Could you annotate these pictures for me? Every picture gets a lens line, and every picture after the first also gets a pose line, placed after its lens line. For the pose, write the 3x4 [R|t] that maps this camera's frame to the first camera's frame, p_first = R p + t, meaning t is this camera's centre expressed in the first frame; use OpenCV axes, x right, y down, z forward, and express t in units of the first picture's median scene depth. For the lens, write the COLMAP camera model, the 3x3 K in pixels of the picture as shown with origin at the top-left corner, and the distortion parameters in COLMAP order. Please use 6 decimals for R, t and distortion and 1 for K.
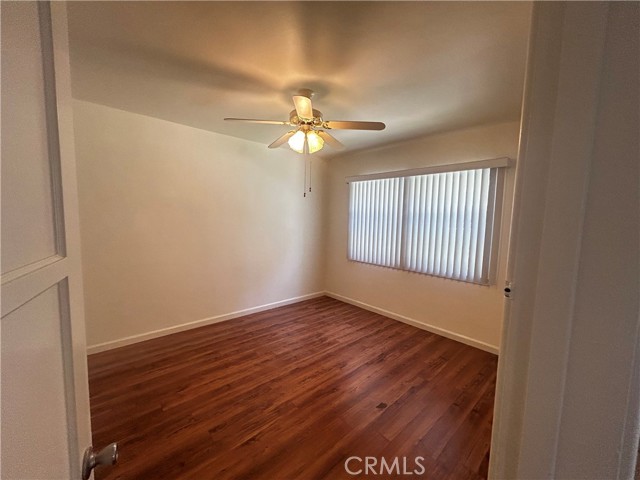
lens RADIAL K [[258.4, 0, 320.0], [0, 258.4, 240.0], [0, 0, 1]] dist [-0.001971, 0.000297]
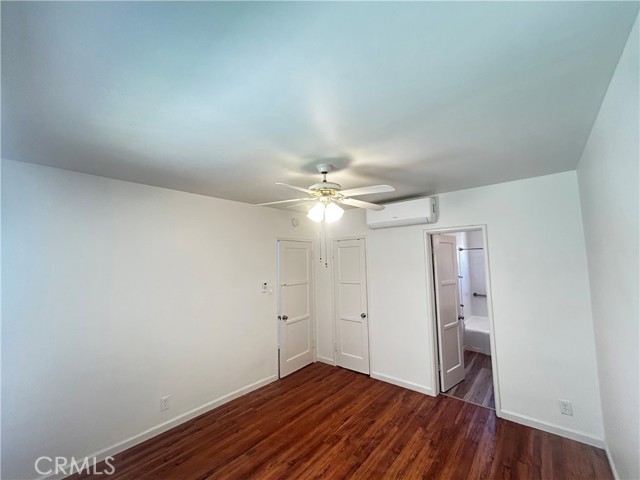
lens RADIAL K [[258.4, 0, 320.0], [0, 258.4, 240.0], [0, 0, 1]] dist [-0.001971, 0.000297]
pose [[-0.992524, -0.016056, -0.120991, 0.091049], [-0.015783, 0.999870, -0.003208, -0.294143], [0.121027, -0.001275, -0.992648, 2.146234]]
